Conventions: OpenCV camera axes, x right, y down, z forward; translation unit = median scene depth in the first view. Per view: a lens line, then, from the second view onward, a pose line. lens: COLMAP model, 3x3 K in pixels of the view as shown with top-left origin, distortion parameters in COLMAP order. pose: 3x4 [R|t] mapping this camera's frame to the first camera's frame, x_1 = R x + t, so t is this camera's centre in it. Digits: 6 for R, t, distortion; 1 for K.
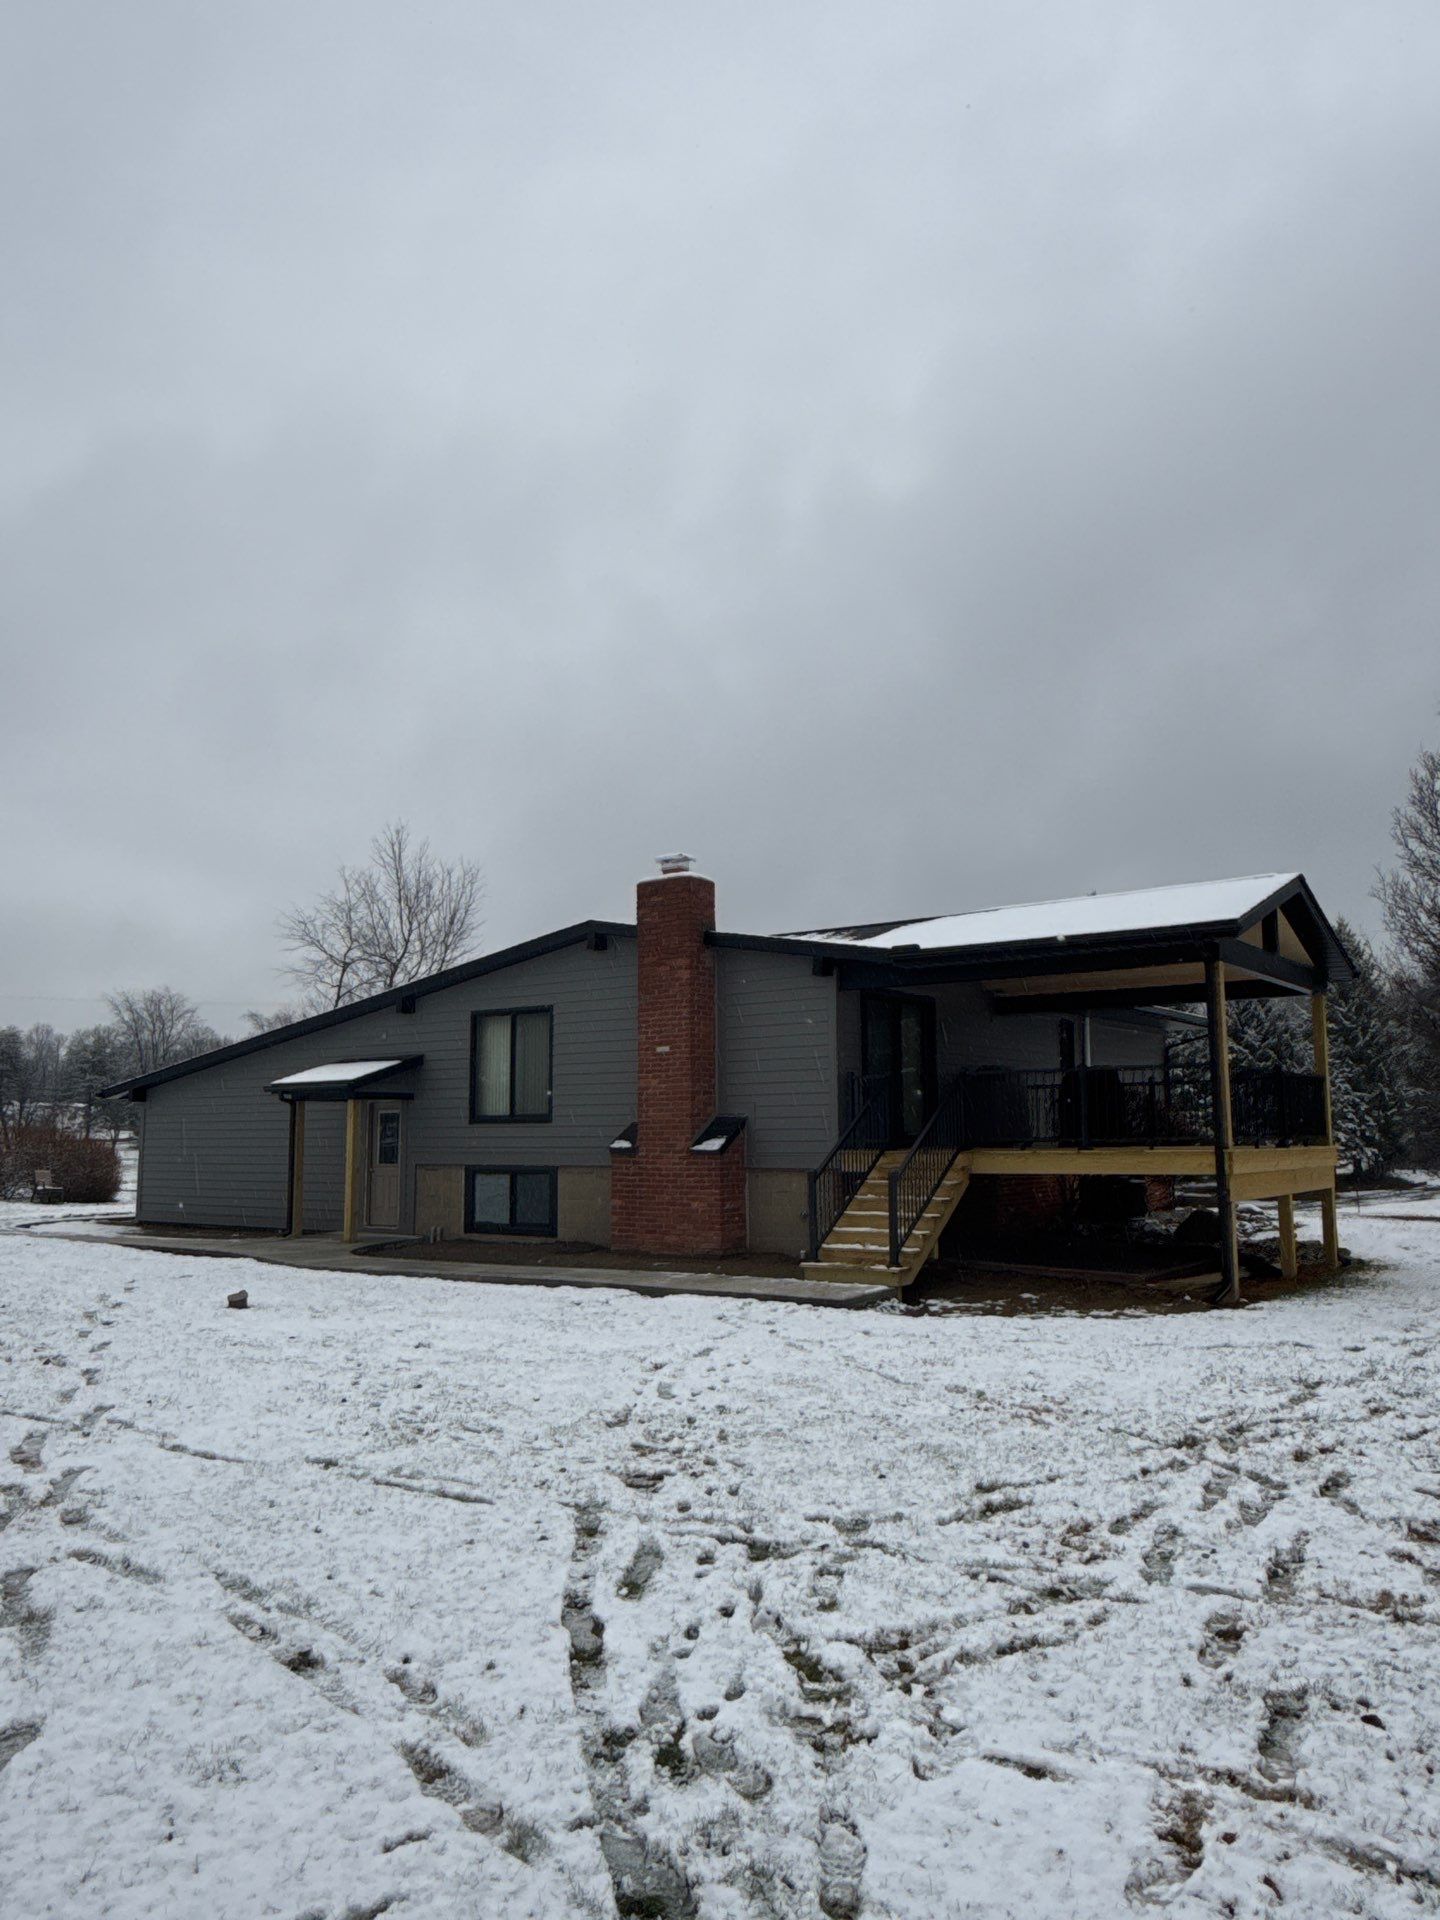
lens RADIAL K [[1380.8, 0, 720.6], [0, 1380.8, 956.0], [0, 0, 1]] dist [-0.009601, 0.010460]
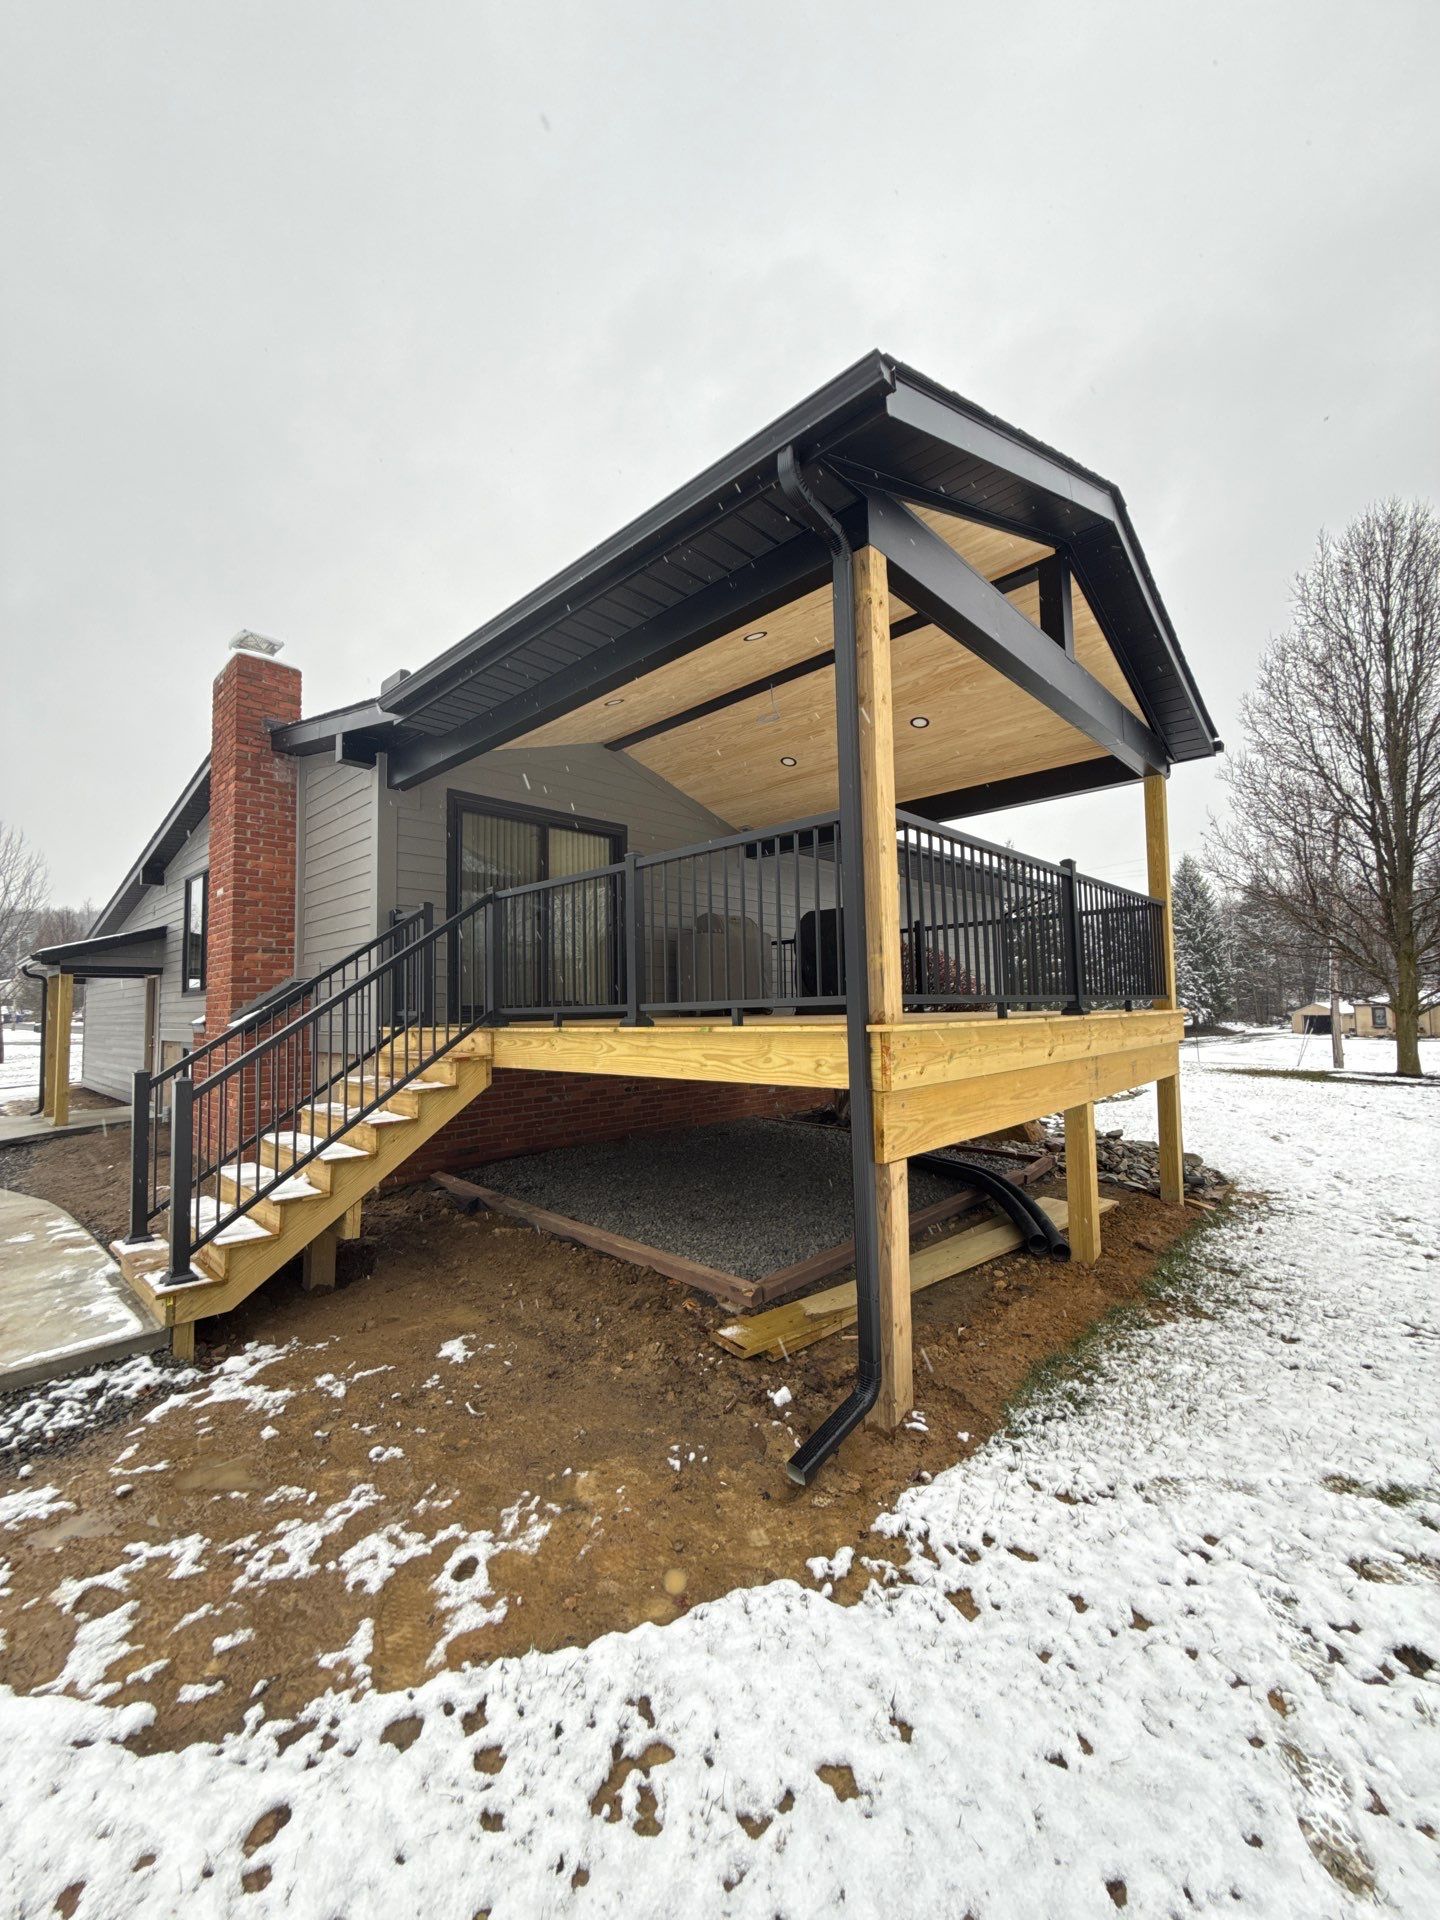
lens RADIAL K [[768.6, 0, 720.1], [0, 768.6, 963.6], [0, 0, 1]] dist [0.001174, -0.000271]
pose [[0.992425, -0.021226, -0.121004, 0.280050], [0.030000, 0.997014, 0.071158, 0.086109], [0.119132, -0.074249, 0.990098, 0.630431]]
